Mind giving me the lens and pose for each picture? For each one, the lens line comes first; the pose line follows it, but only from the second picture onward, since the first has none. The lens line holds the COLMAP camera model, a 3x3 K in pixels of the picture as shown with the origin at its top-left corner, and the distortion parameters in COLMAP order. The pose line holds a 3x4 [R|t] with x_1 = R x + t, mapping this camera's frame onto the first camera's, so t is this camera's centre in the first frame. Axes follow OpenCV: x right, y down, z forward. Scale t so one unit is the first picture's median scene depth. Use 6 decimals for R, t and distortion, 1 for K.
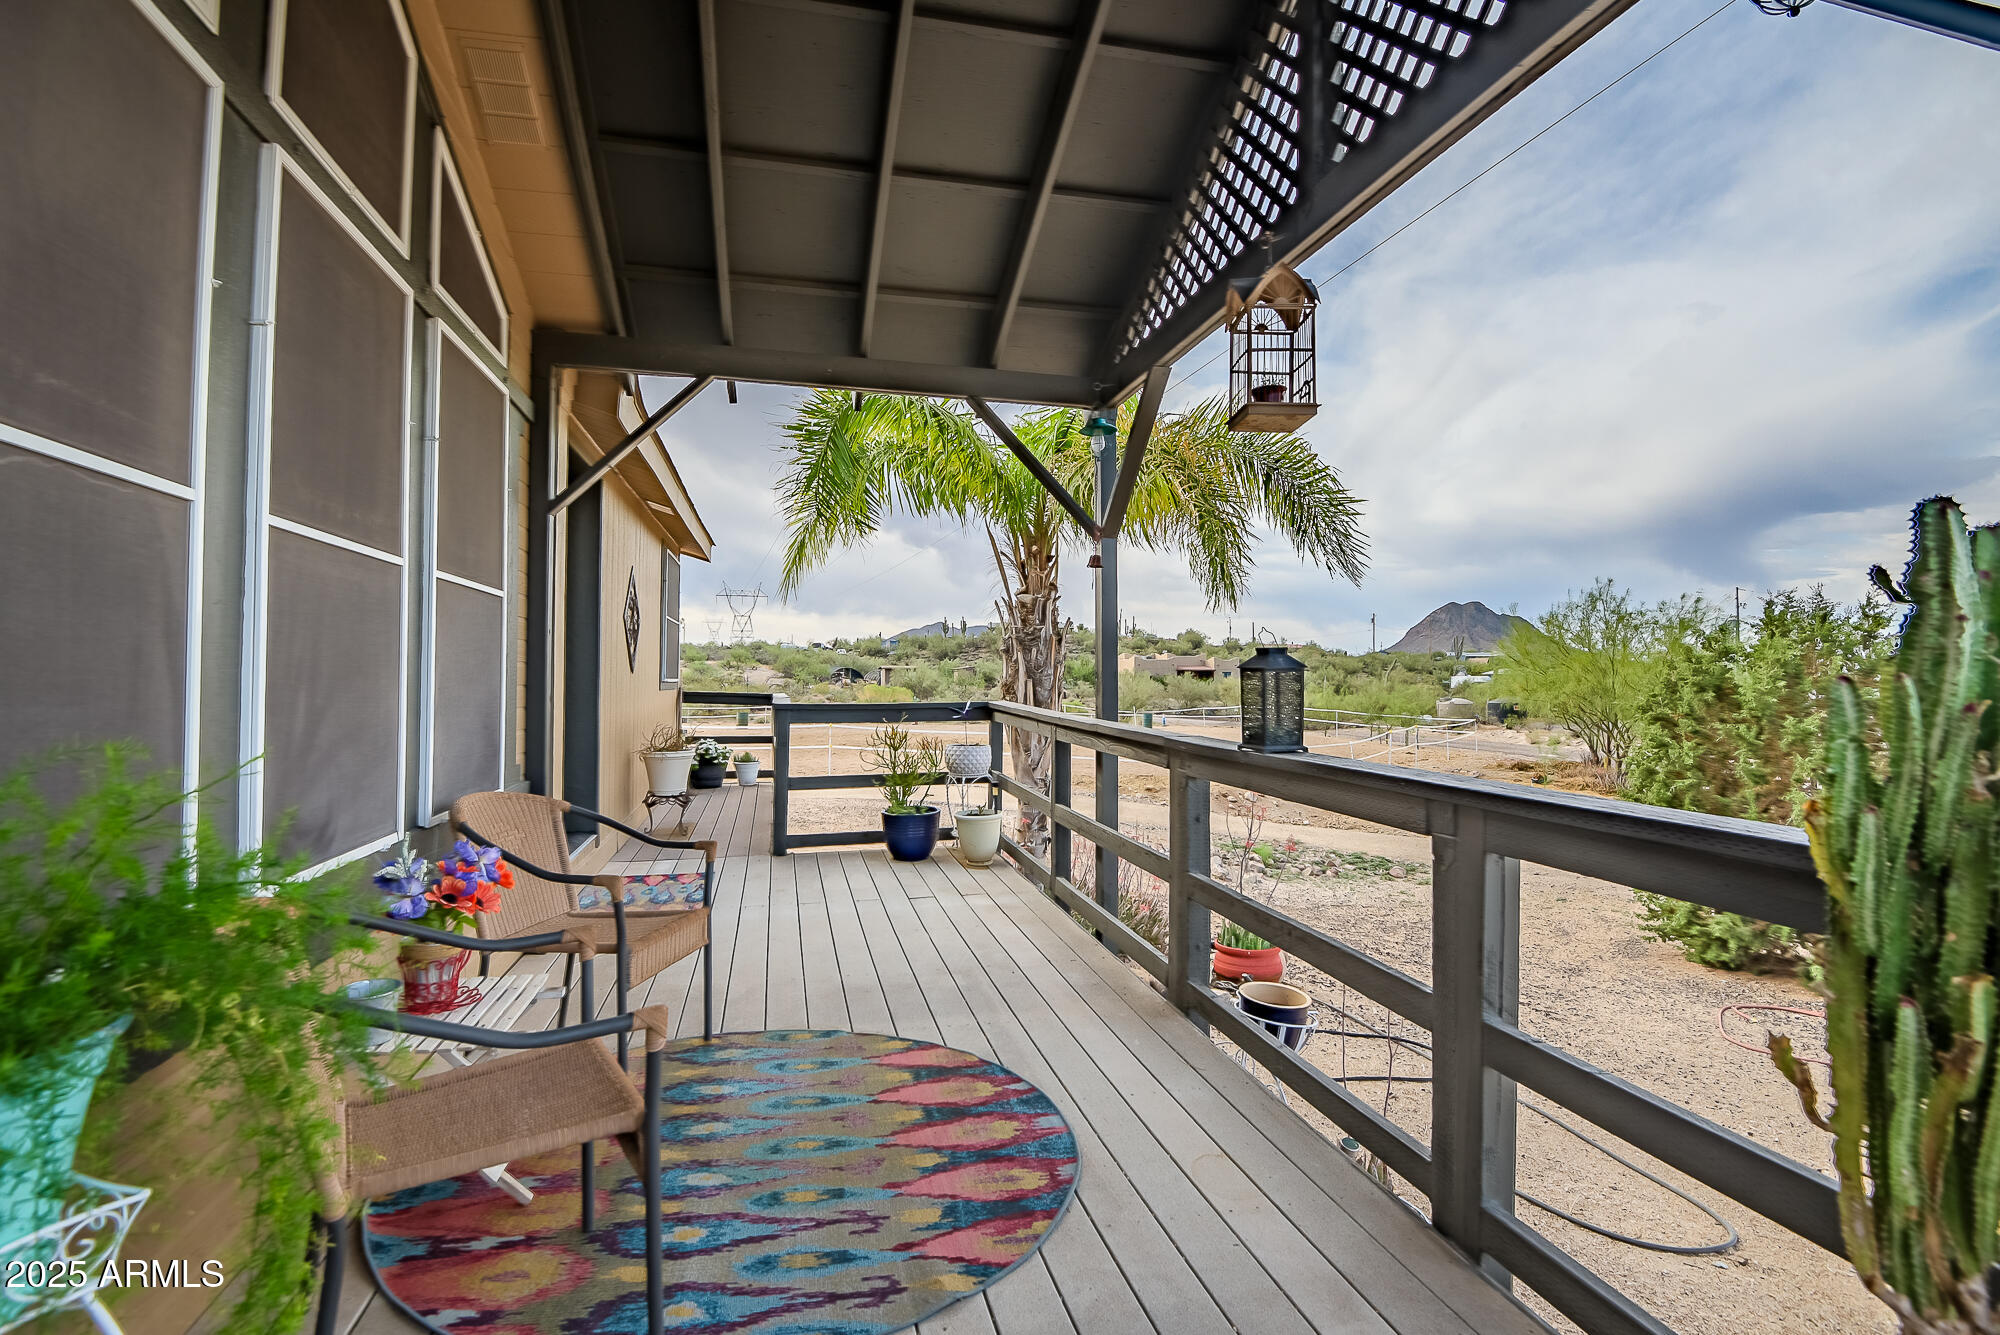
lens RADIAL K [[946.1, 0, 1003.6], [0, 946.1, 666.9], [0, 0, 1]] dist [-0.004893, -0.012803]
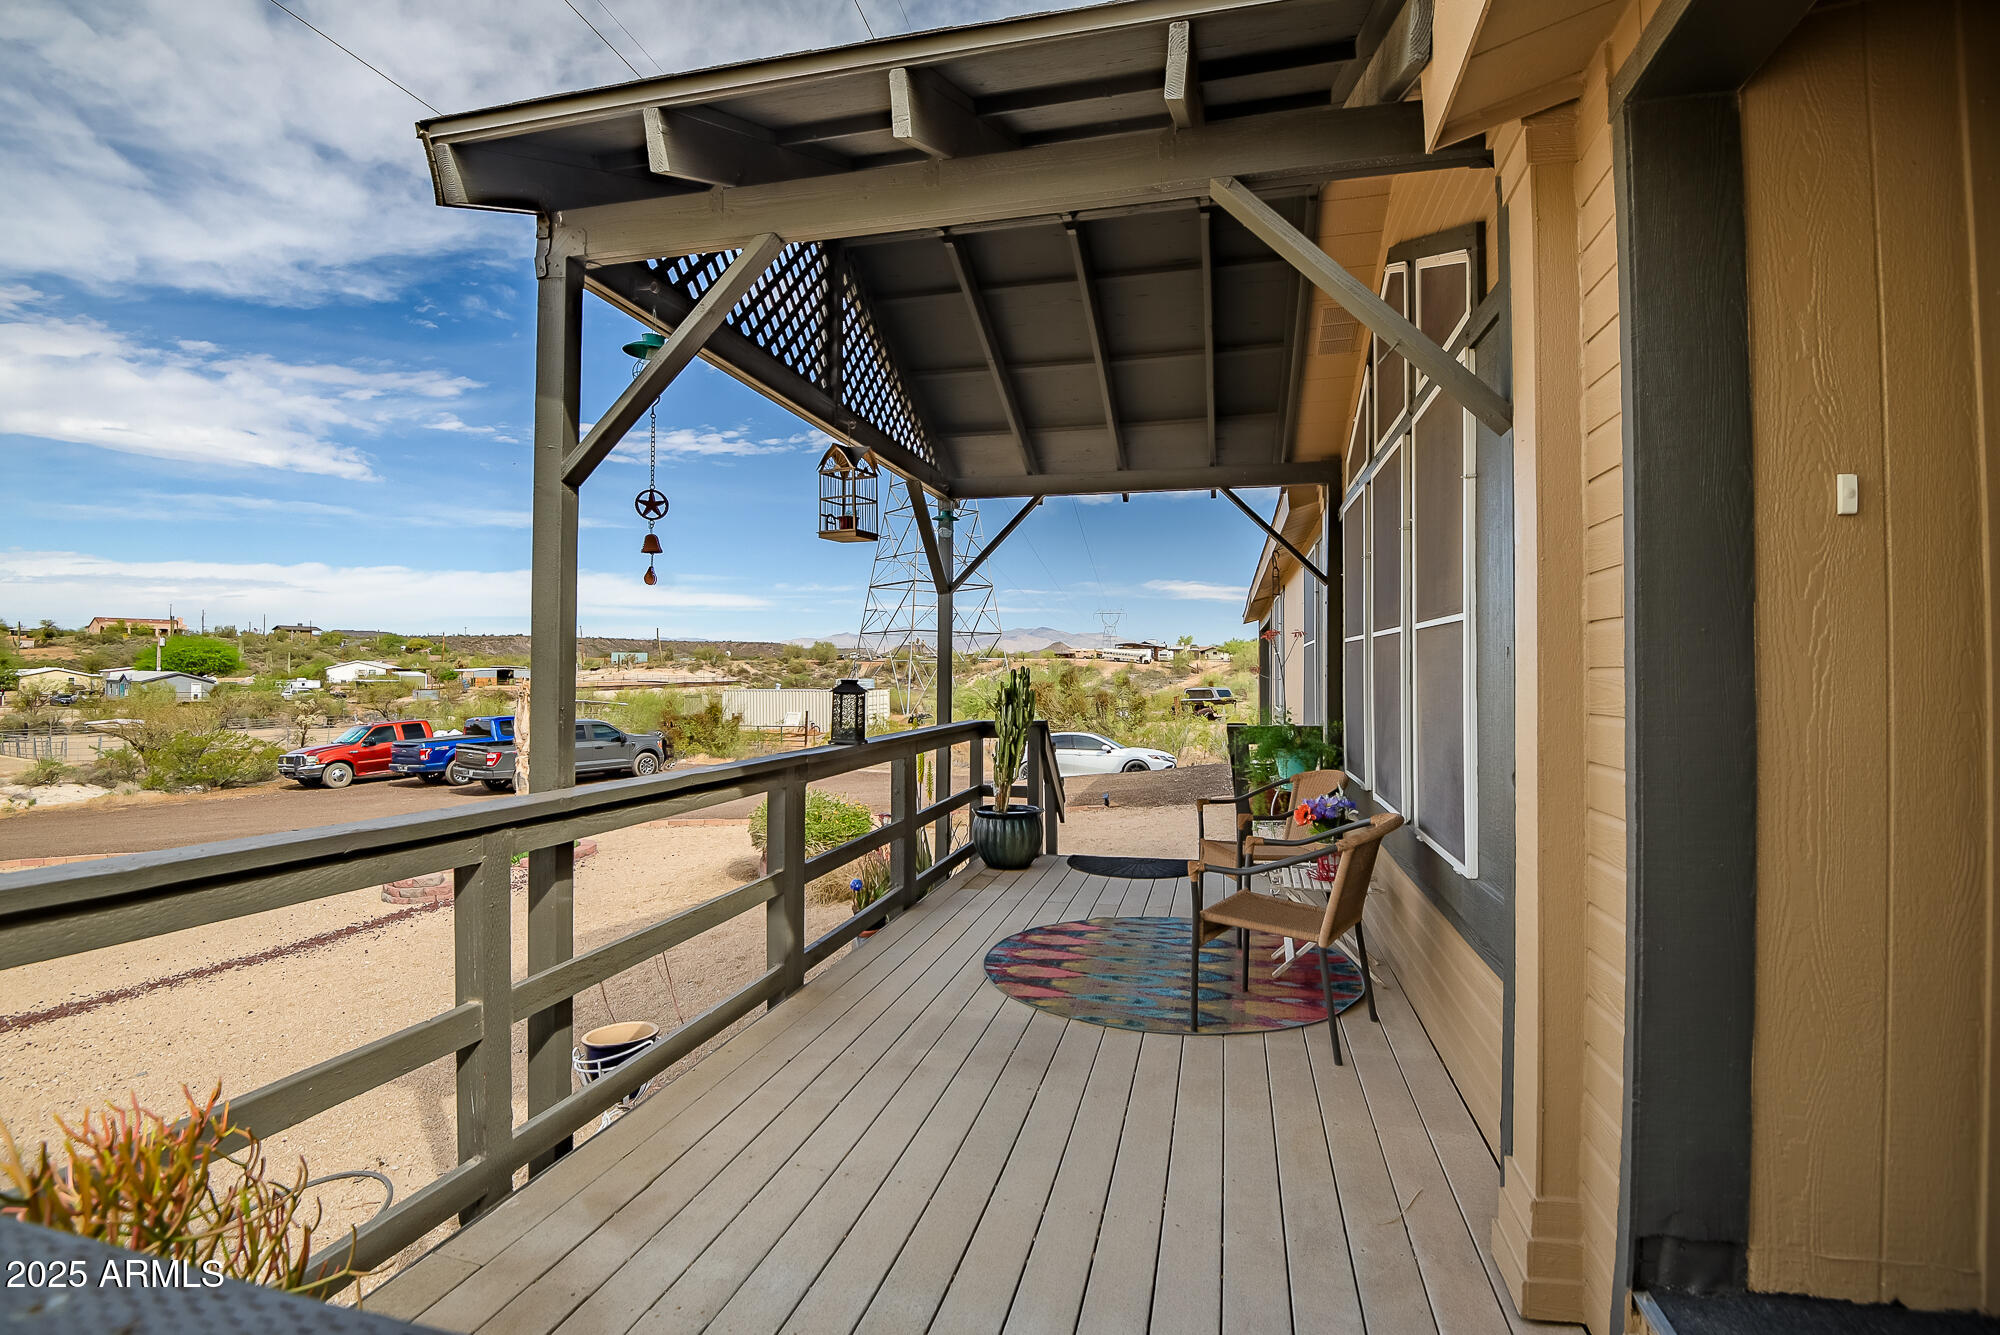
lens RADIAL K [[946.1, 0, 998.4], [0, 946.1, 665.8], [0, 0, 1]] dist [-0.004893, -0.012803]
pose [[-0.891280, -0.003933, 0.453437, -0.256680], [-0.011063, 0.999853, -0.013075, -0.009745], [-0.453319, -0.016670, -0.891193, 0.884911]]
